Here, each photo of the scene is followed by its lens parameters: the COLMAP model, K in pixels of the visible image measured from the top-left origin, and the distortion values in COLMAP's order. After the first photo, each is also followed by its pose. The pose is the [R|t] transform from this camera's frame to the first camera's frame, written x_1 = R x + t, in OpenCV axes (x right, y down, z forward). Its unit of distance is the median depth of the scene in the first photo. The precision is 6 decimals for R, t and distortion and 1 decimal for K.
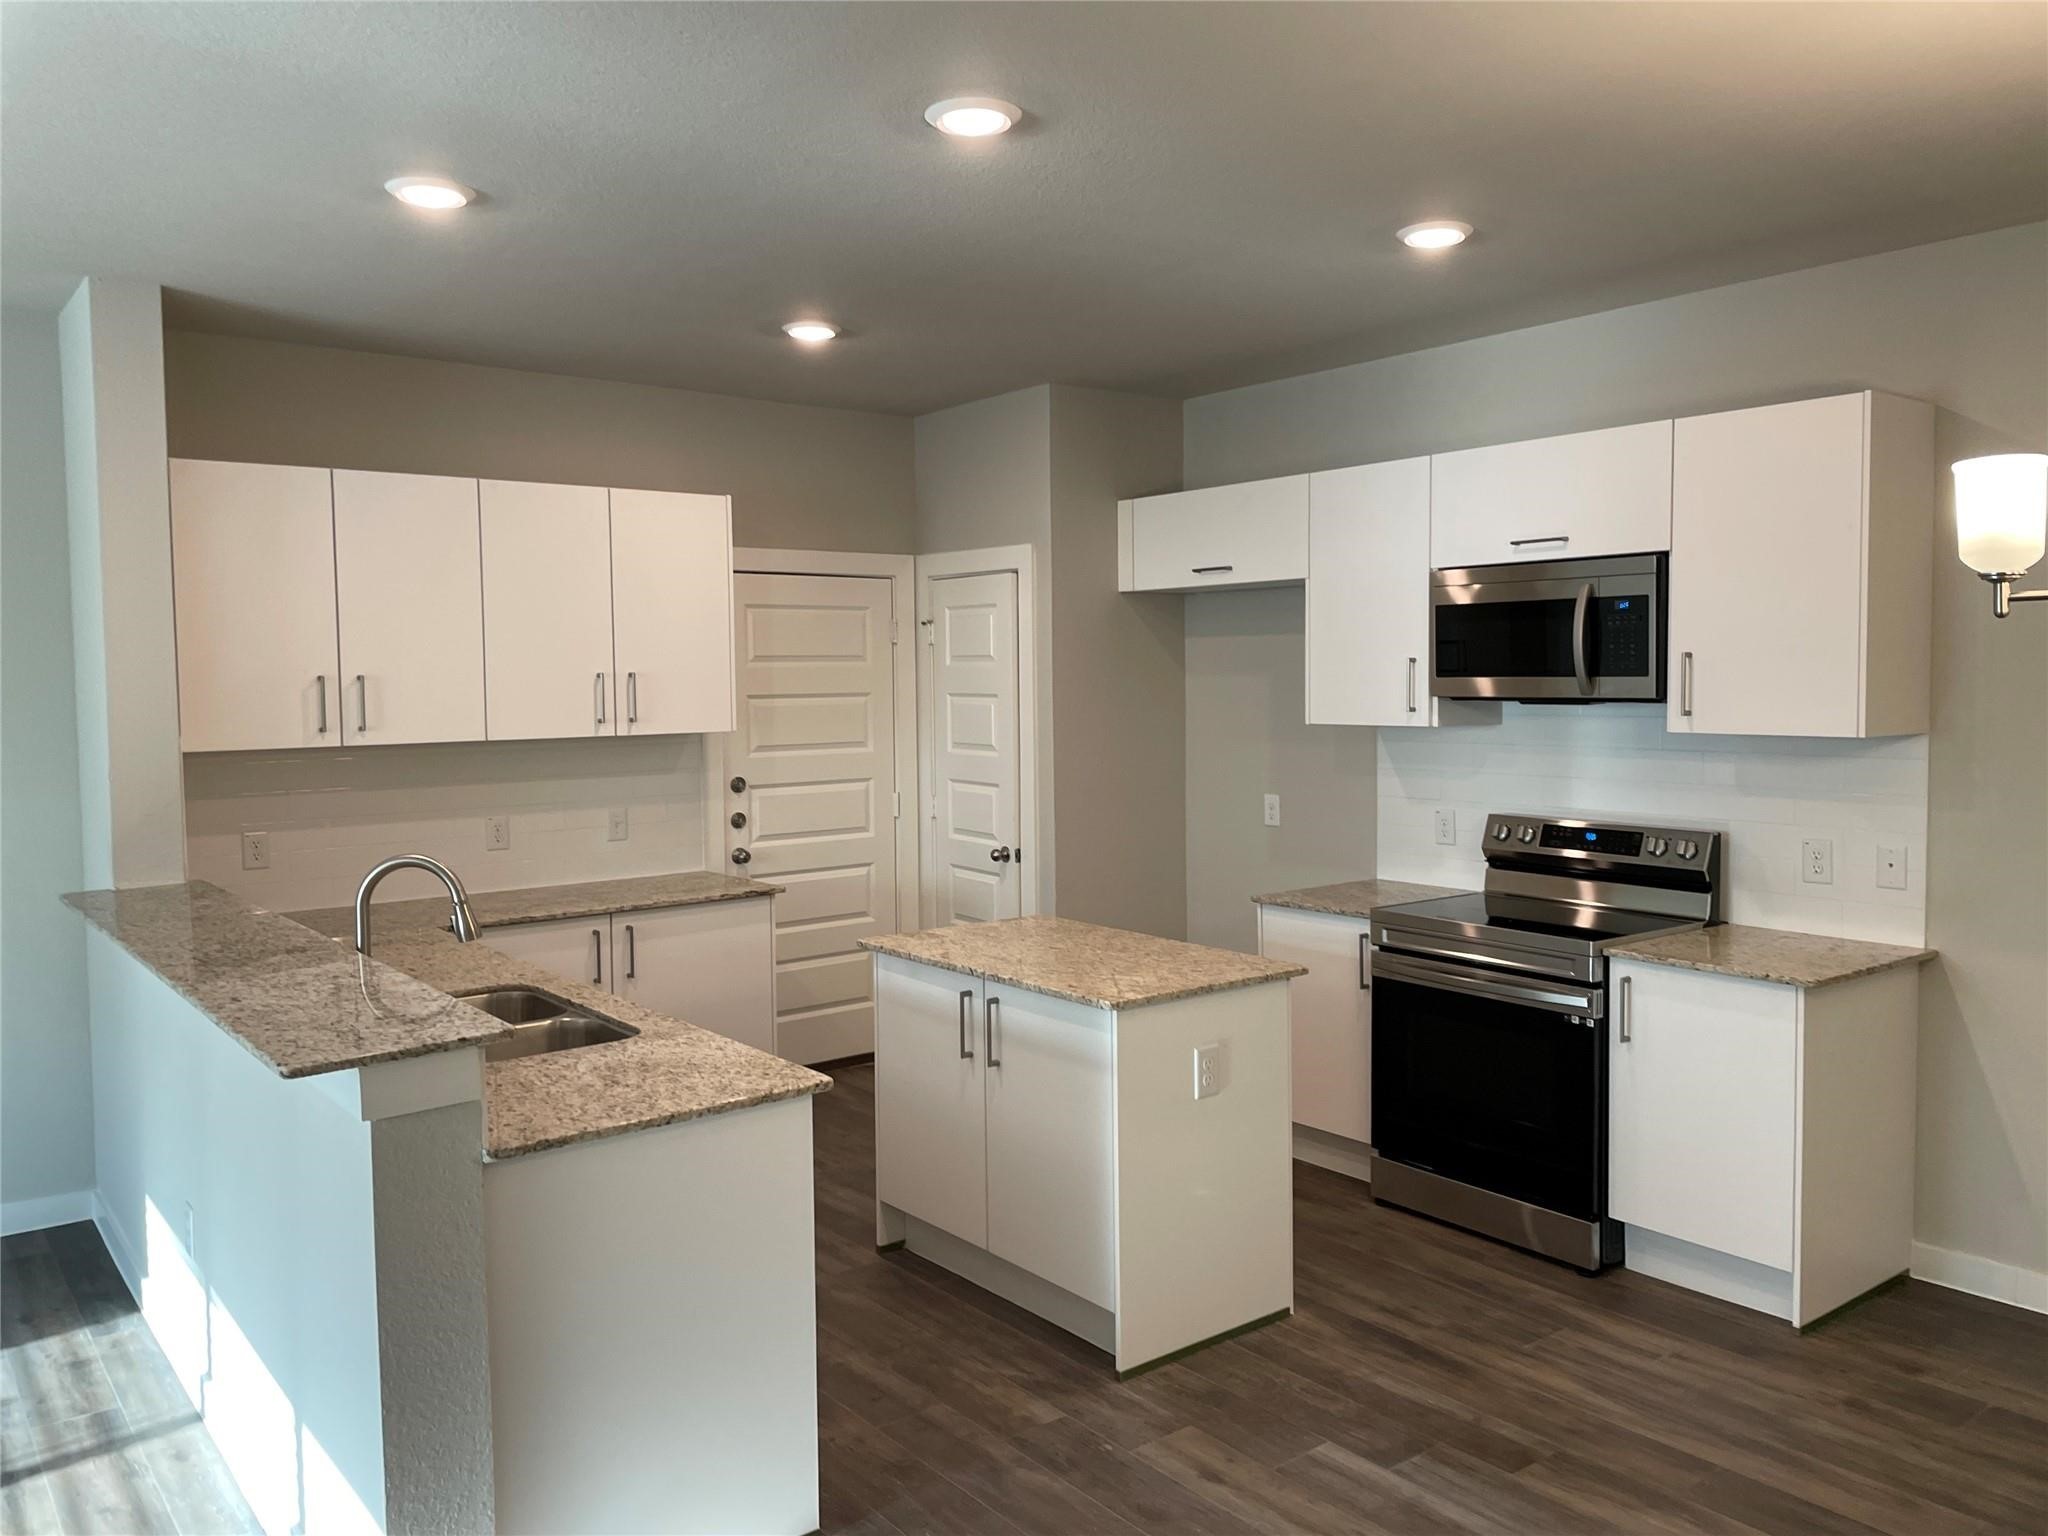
lens RADIAL K [[1550.0, 0, 1007.8], [0, 1550.0, 741.4], [0, 0, 1]] dist [0.083535, -0.101502]
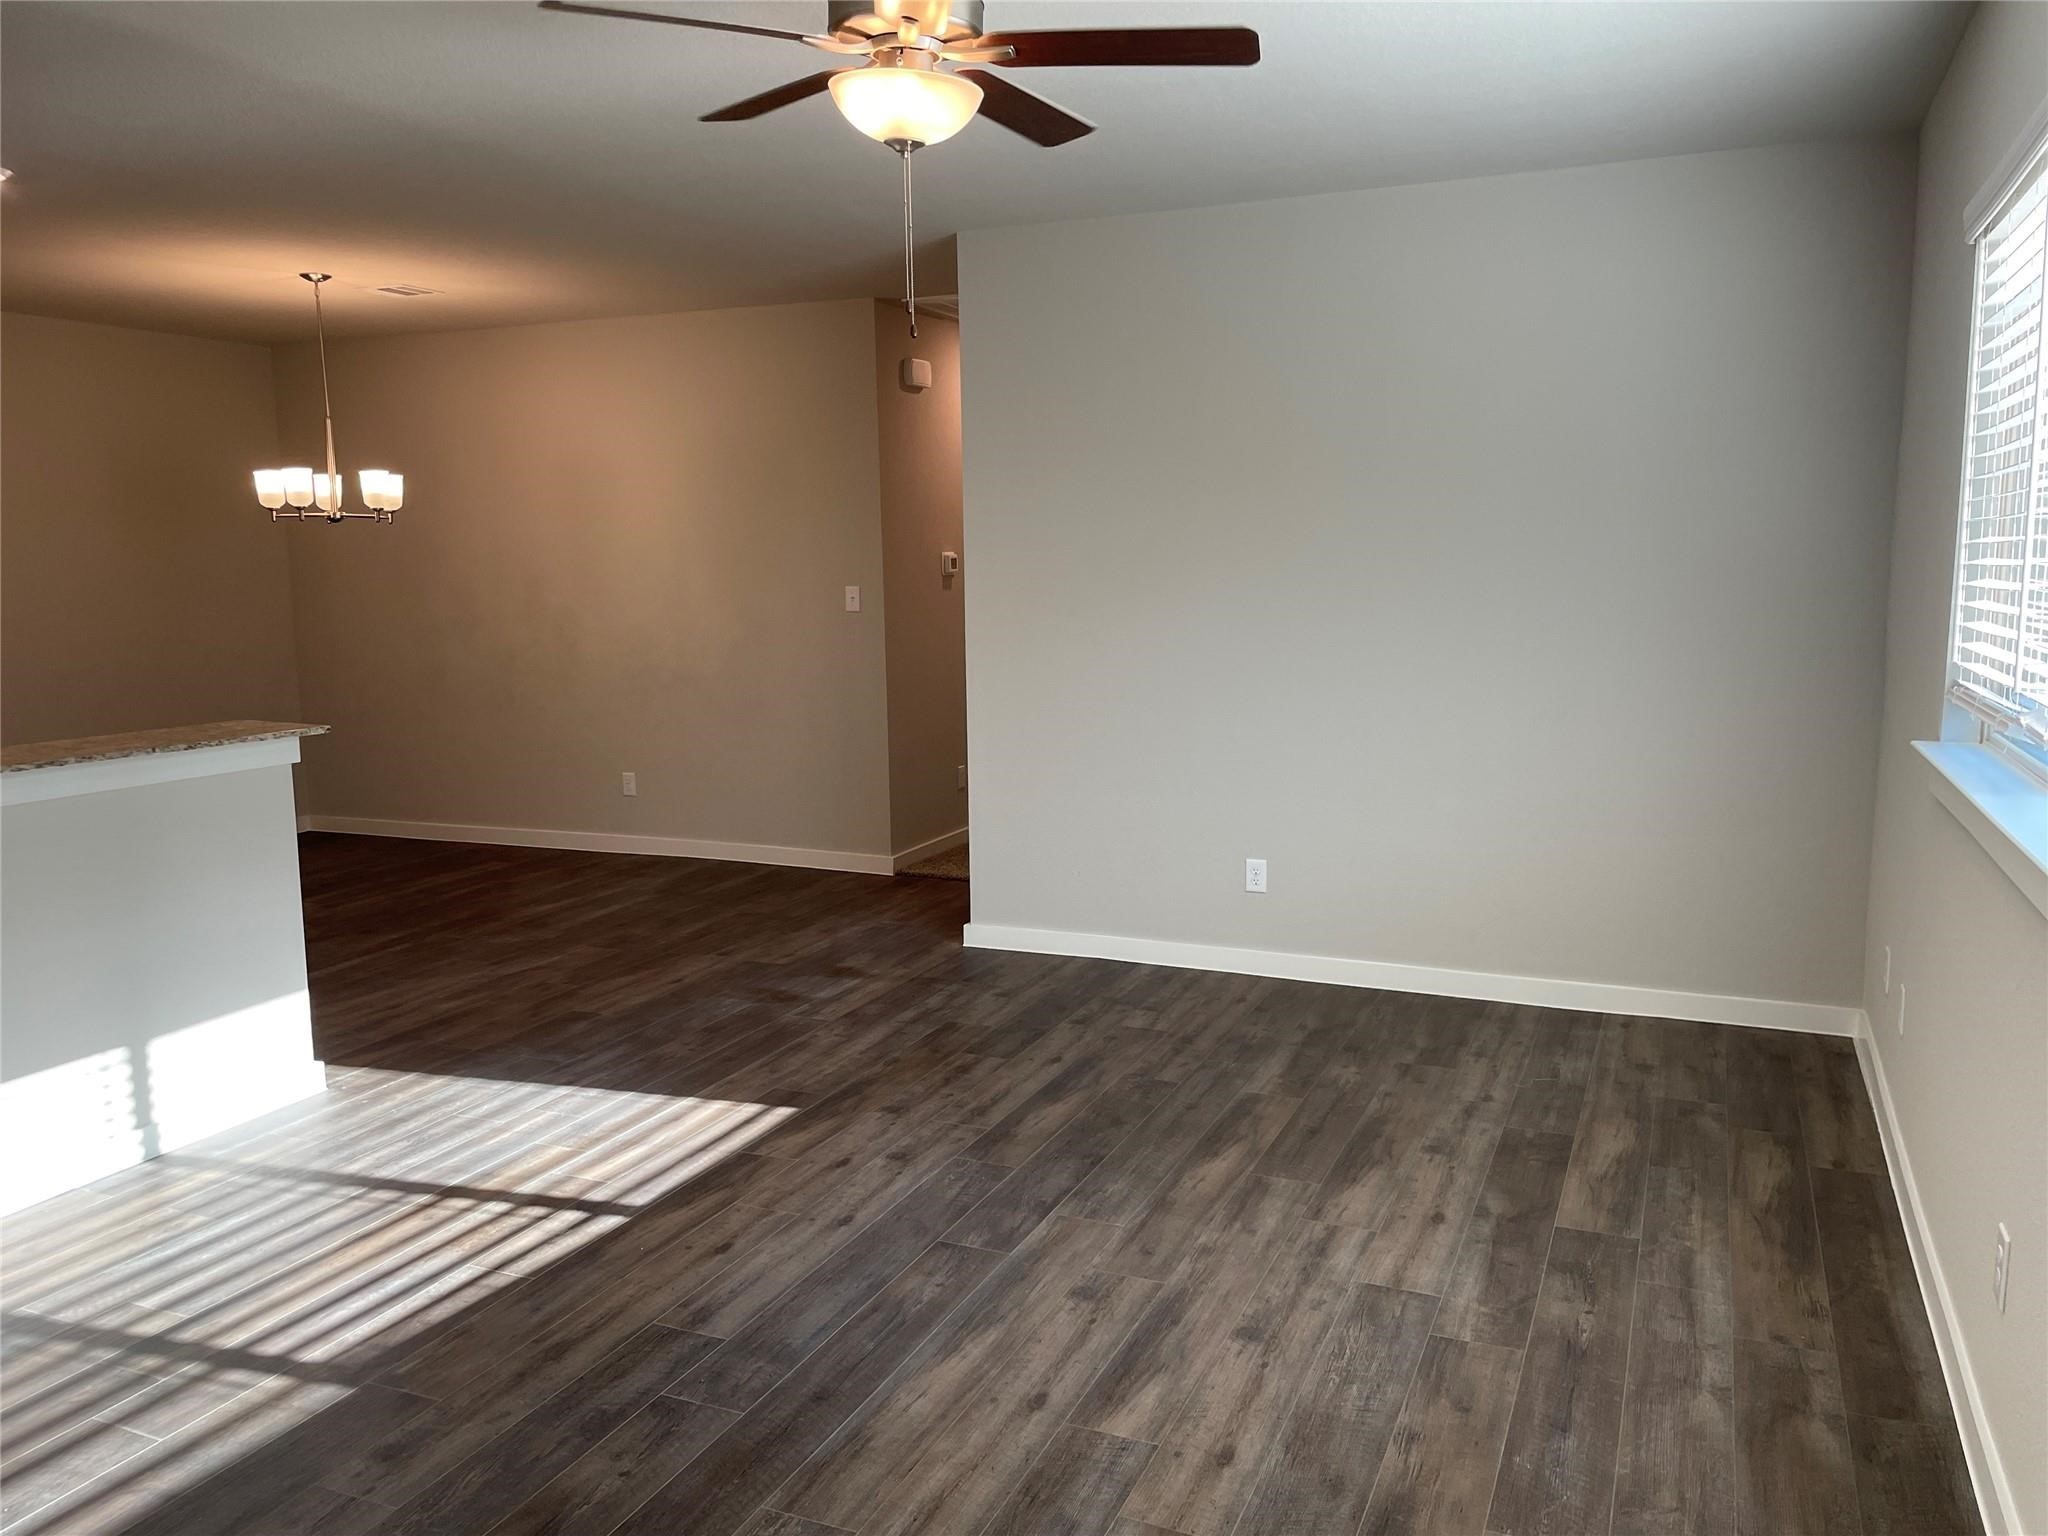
lens RADIAL K [[1550.0, 0, 1040.0], [0, 1550.0, 770.3], [0, 0, 1]] dist [0.083535, -0.101502]
pose [[-0.481318, -0.098606, 0.870982, -1.380289], [0.058958, 0.987760, 0.144408, 0.019863], [-0.874561, 0.120858, -0.469614, 0.621177]]
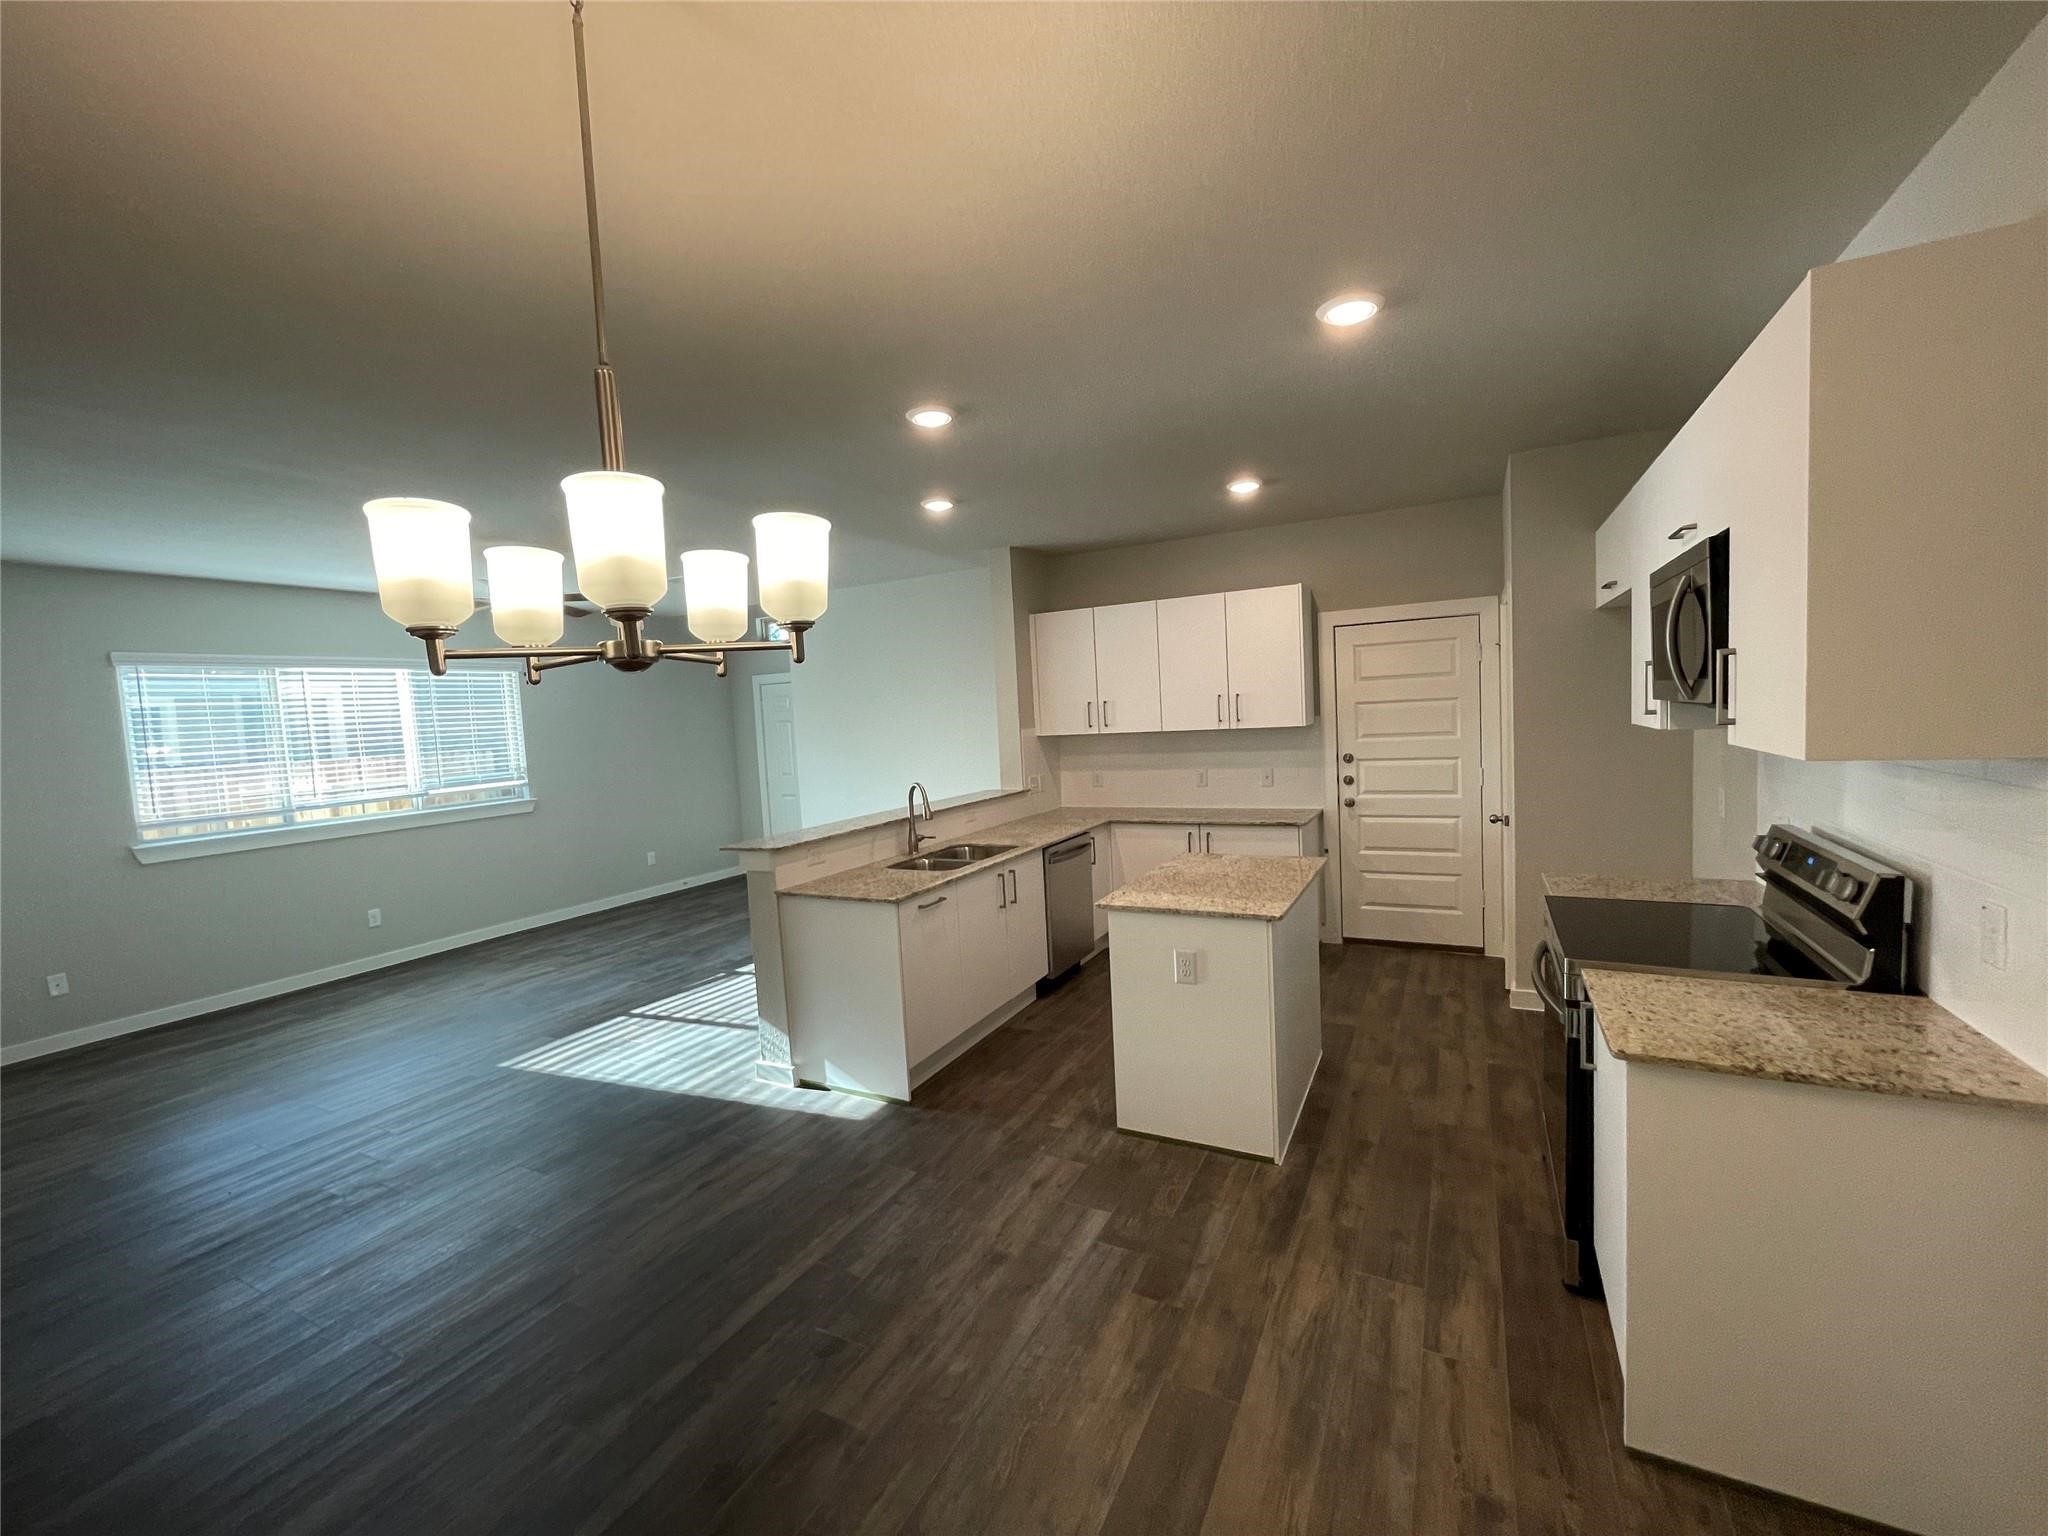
lens RADIAL K [[840.0, 0, 1020.6], [0, 840.0, 769.5], [0, 0, 1]] dist [-0.002949, 0.000394]
pose [[0.412005, 0.053275, -0.909623, 0.681743], [0.004223, 0.998167, 0.060374, -0.020716], [0.911172, -0.028716, 0.411025, 0.469683]]
